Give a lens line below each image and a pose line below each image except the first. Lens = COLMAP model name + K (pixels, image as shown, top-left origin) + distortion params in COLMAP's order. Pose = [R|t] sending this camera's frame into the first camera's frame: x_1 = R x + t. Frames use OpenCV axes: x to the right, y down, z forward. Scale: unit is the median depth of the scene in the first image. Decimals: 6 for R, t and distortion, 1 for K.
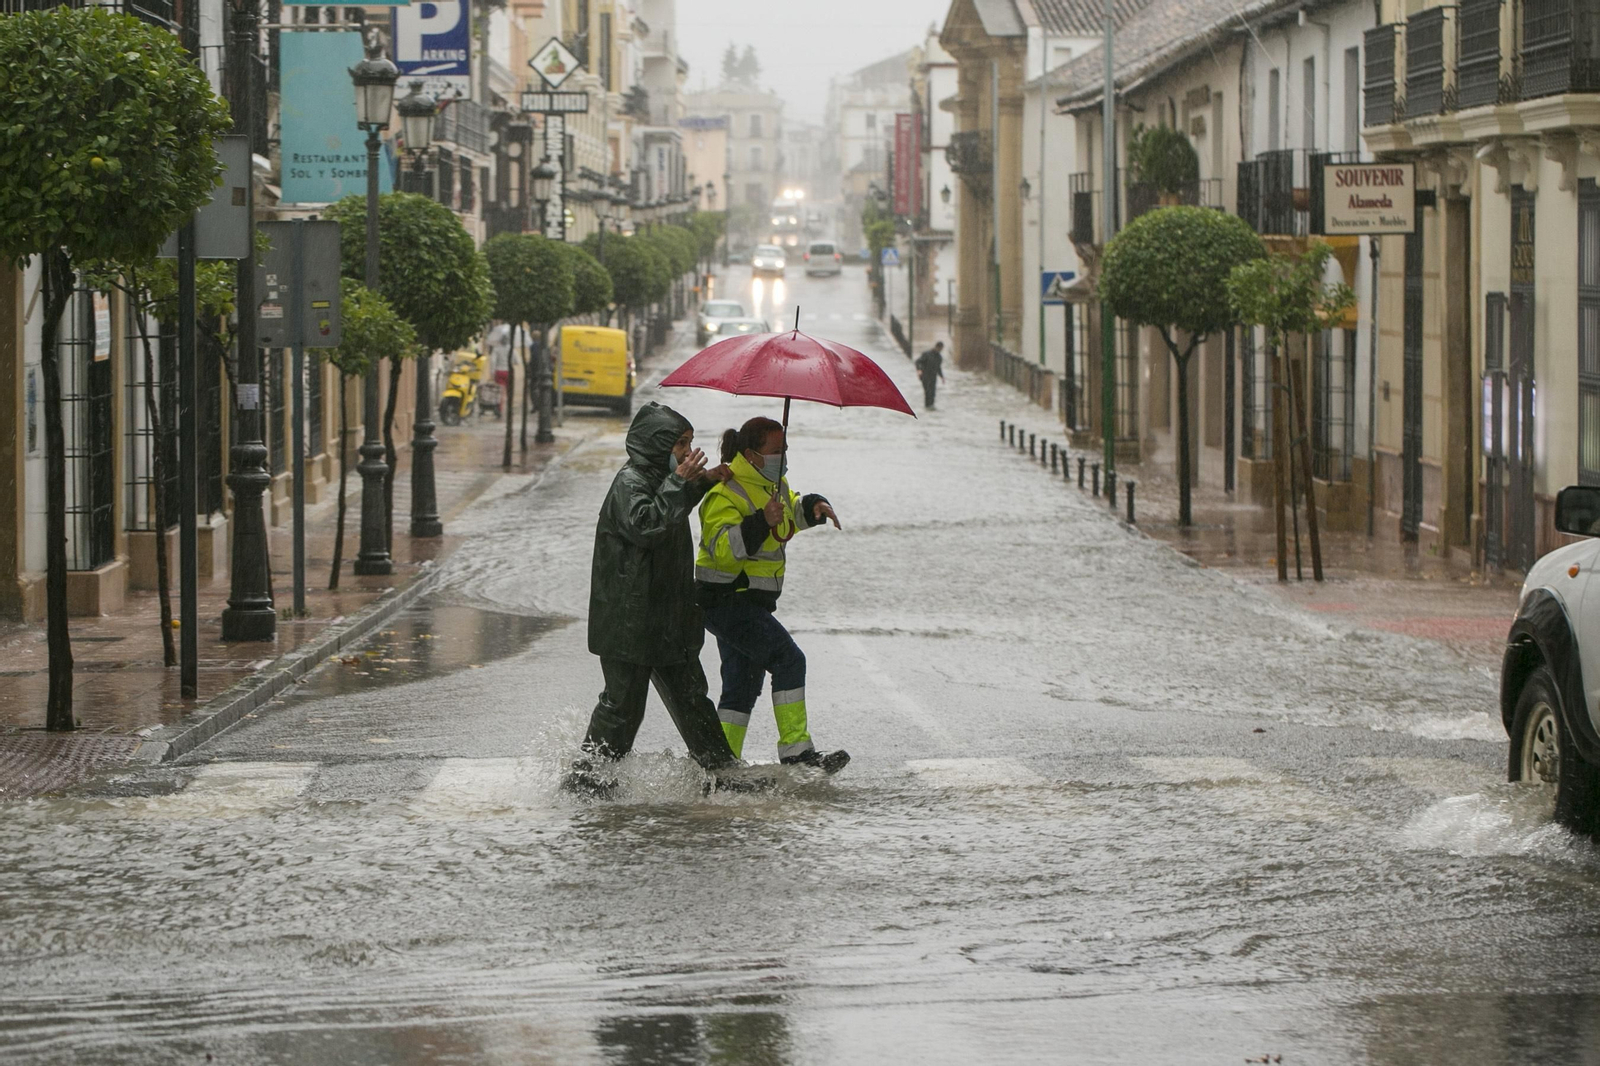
lens RADIAL K [[5400.3, 0, 797.0], [0, 5400.3, 580.0], [0, 0, 1]] dist [-0.549474, 0.607557]
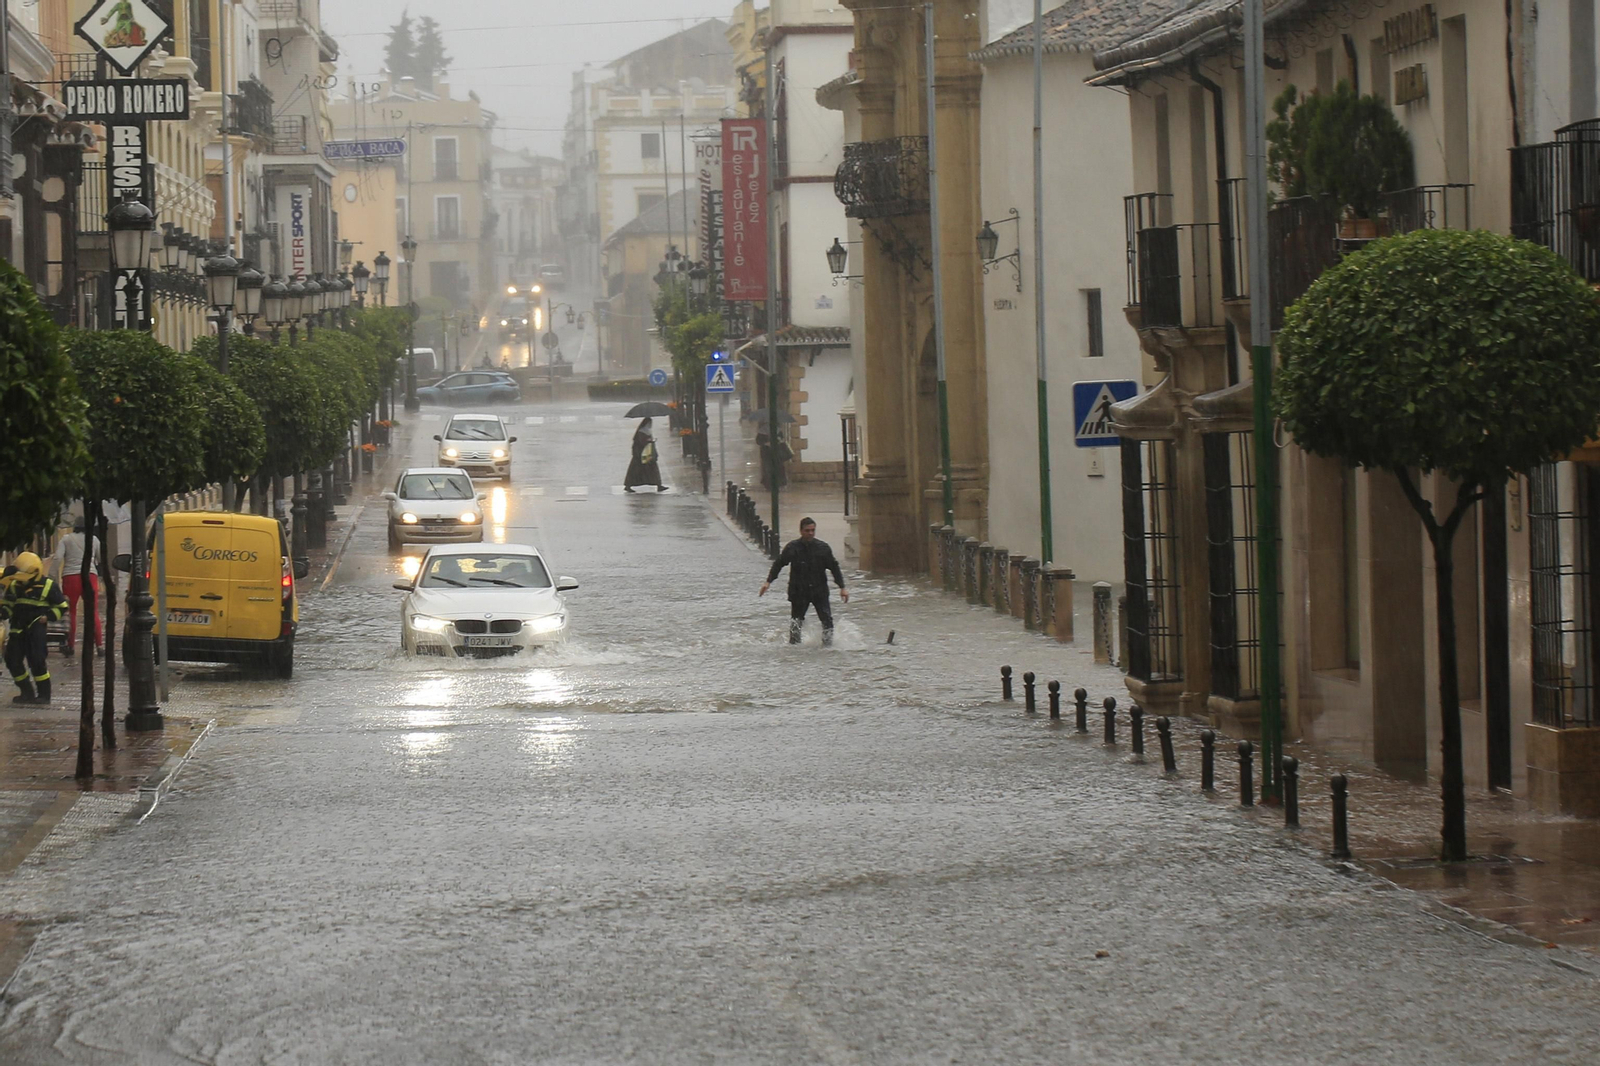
lens RADIAL K [[8944.4, 0, 918.9], [0, 8944.4, 577.9], [0, 0, 1]] dist [-0.256461, -3.510034]
pose [[0.998259, -0.025731, 0.053070, -0.014250], [0.027874, 0.998809, -0.040034, -0.002737], [-0.051977, 0.041444, 0.997788, 0.102640]]
